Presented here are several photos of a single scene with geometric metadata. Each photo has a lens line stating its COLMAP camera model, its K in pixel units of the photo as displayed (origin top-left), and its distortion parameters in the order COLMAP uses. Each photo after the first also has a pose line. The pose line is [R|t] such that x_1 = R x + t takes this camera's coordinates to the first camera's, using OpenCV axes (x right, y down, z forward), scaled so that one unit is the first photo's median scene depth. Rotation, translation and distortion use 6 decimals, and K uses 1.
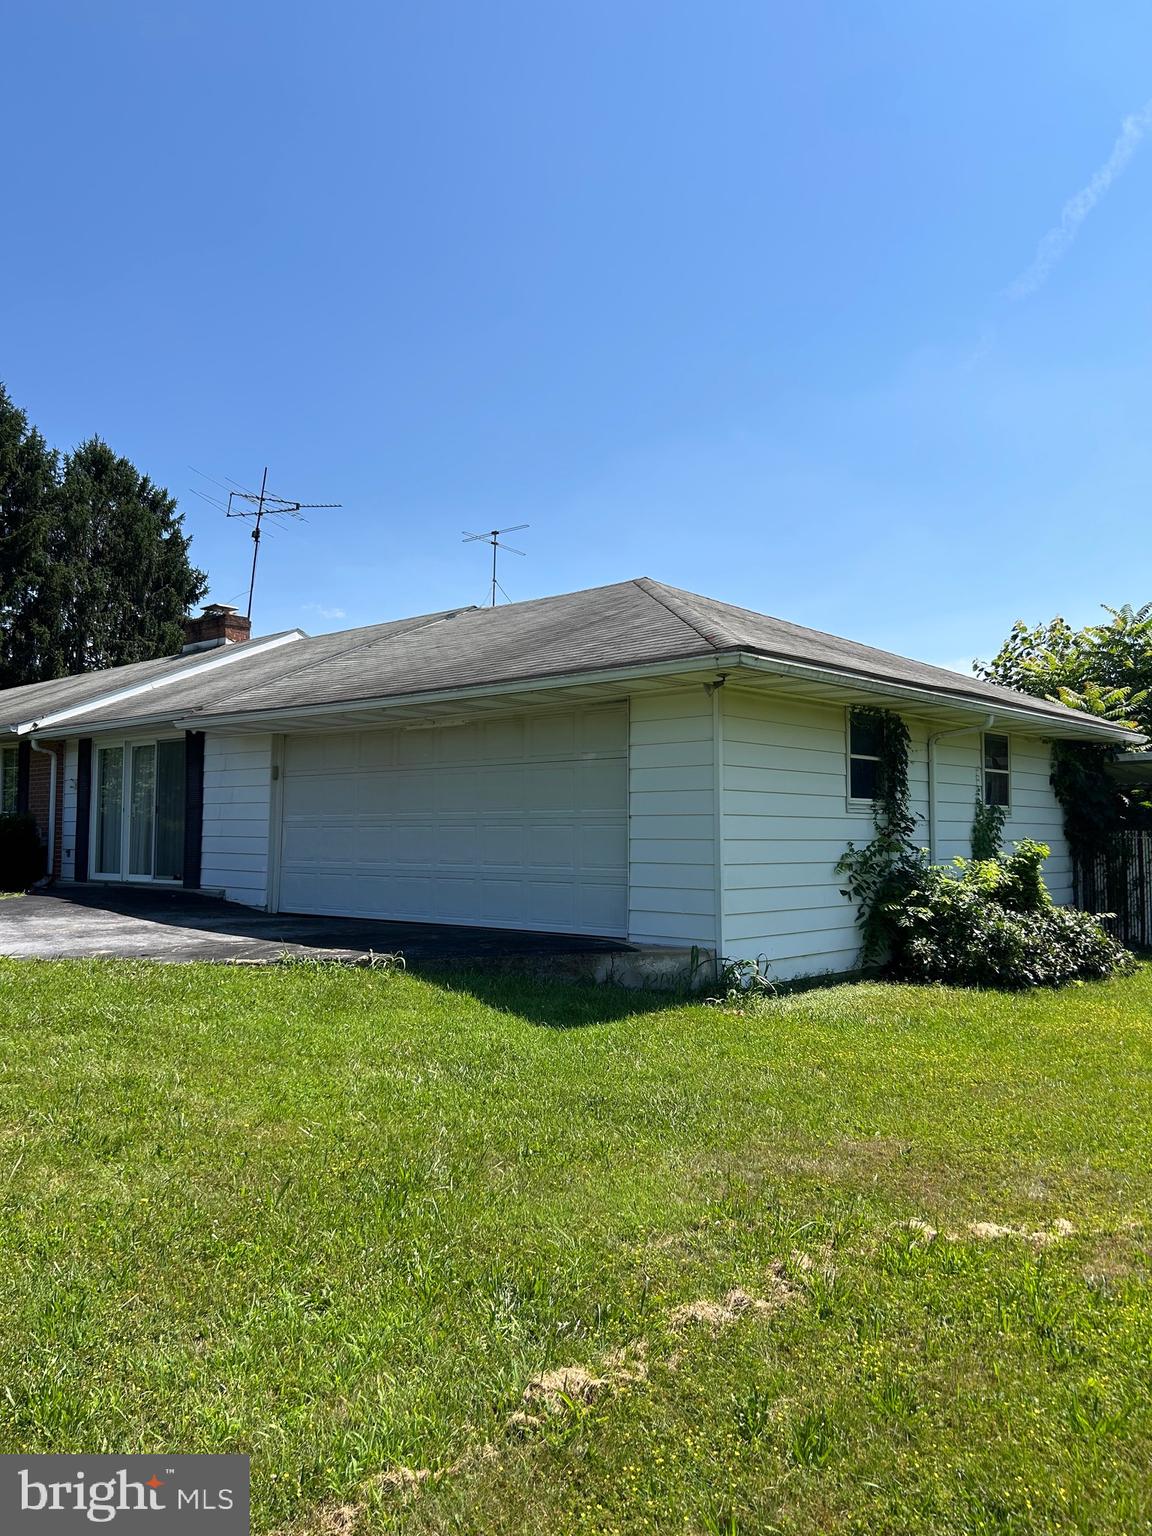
lens RADIAL K [[1169.7, 0, 576.5], [0, 1169.7, 738.6], [0, 0, 1]] dist [0.061804, -0.001389]
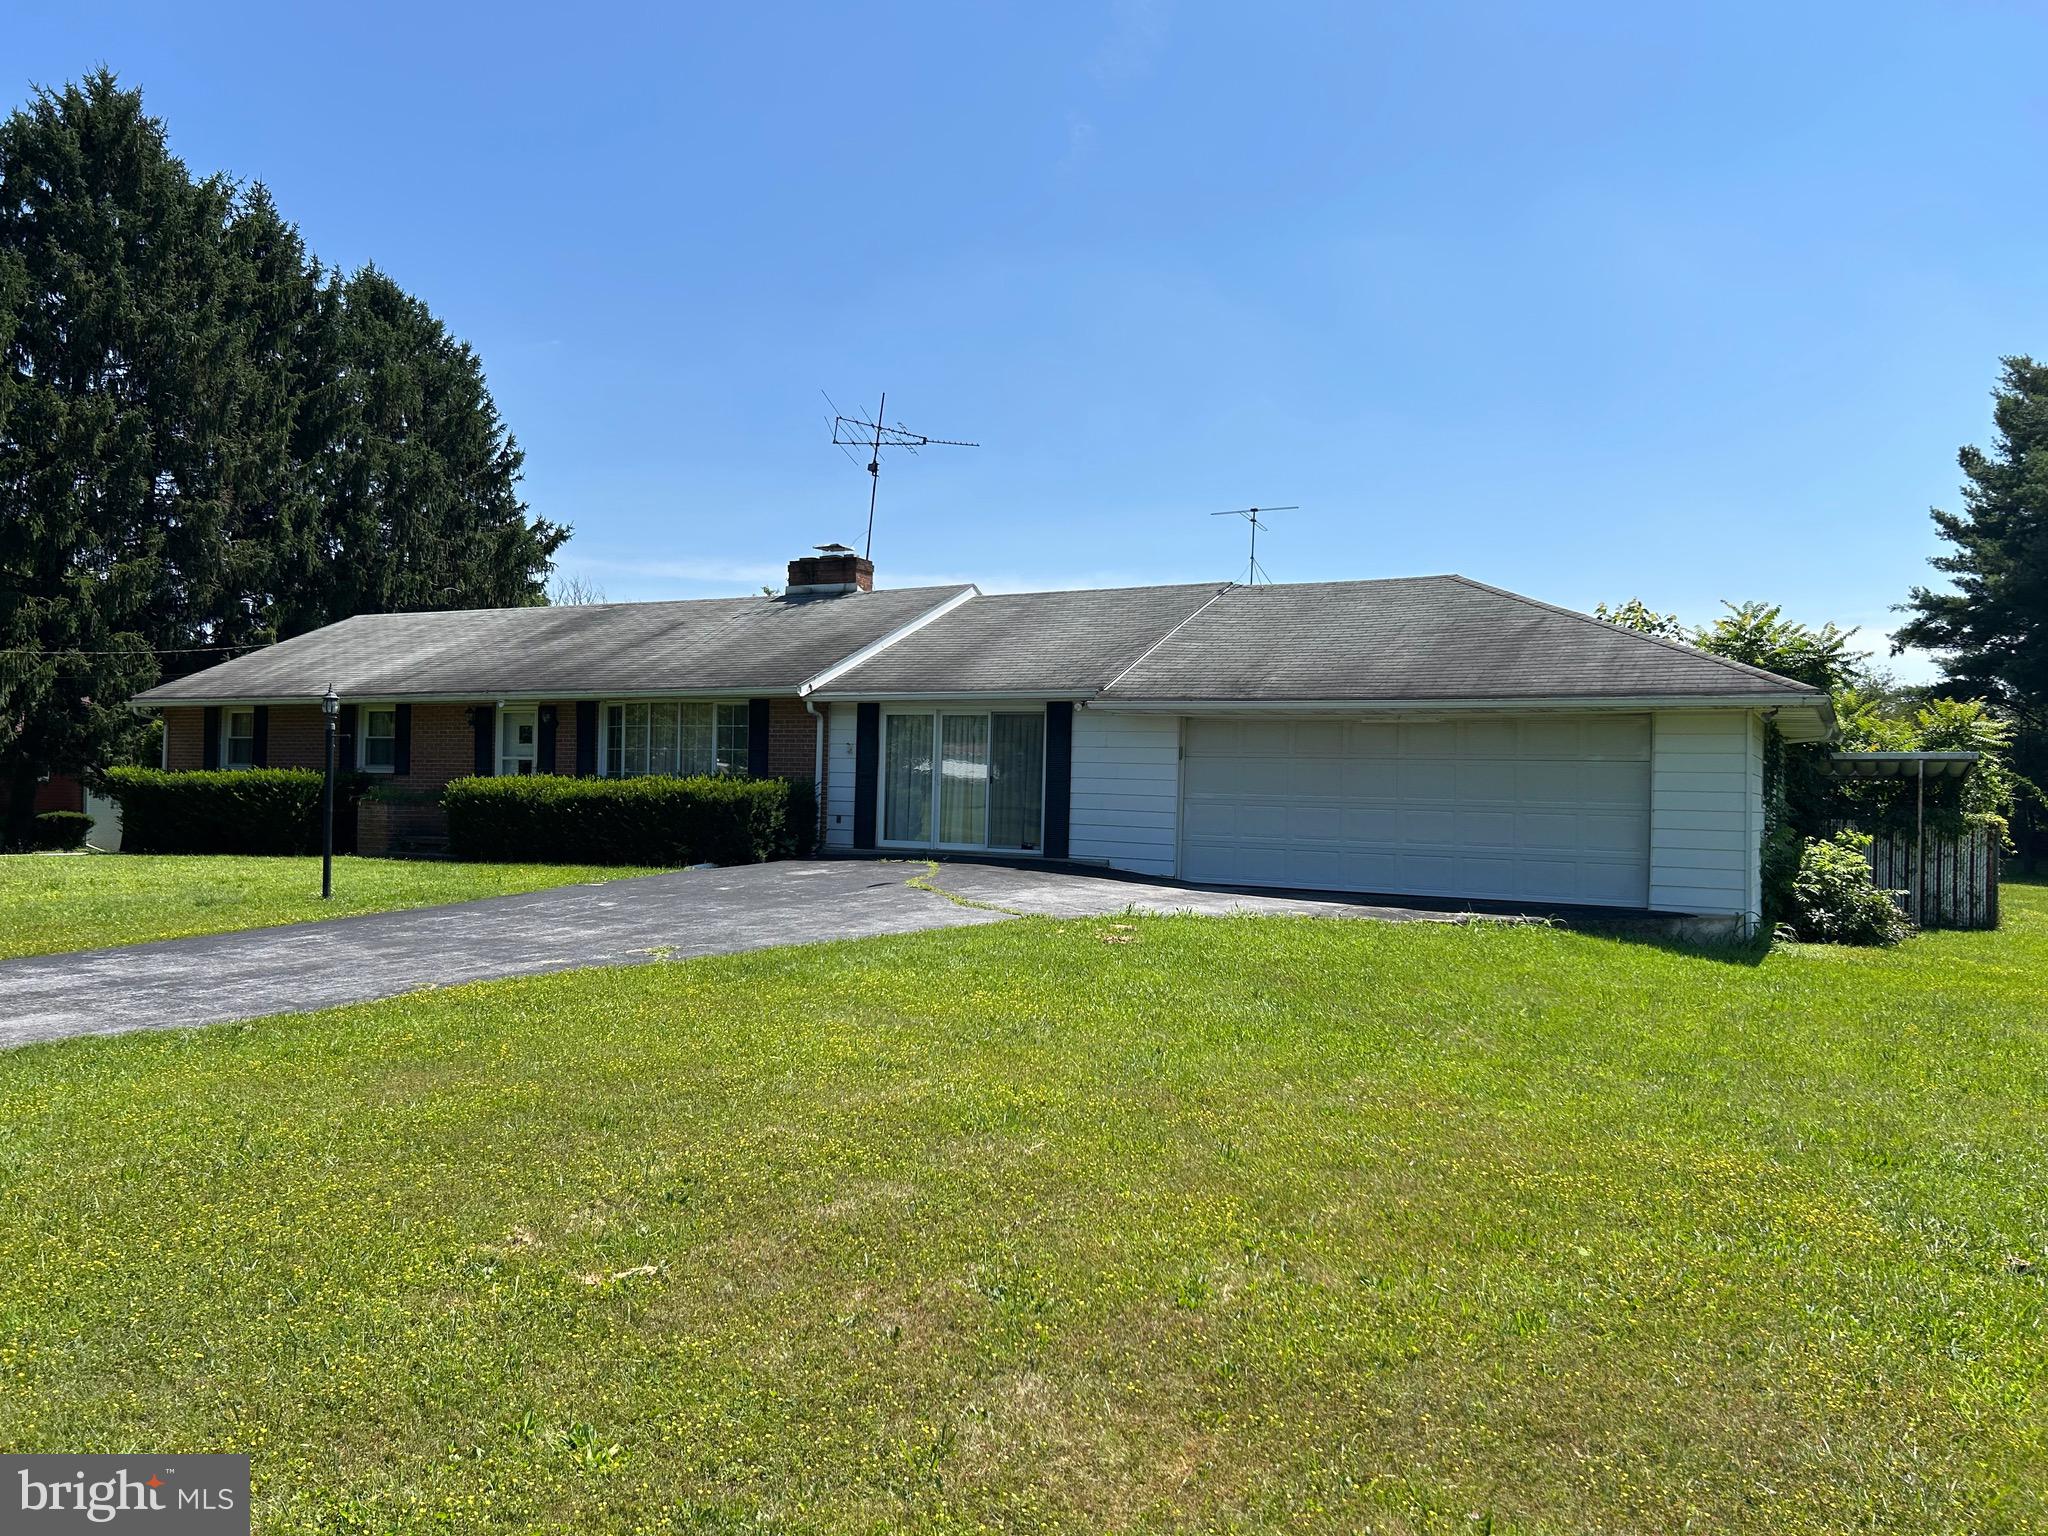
lens RADIAL K [[1525.5, 0, 1024.0], [0, 1525.5, 768.0], [0, 0, 1]] dist [0.068031, -0.000328]
pose [[0.973158, 0.024339, 0.228847, -0.564307], [-0.040489, 0.996988, 0.066141, -0.034083], [-0.226548, -0.073632, 0.971213, -0.250509]]
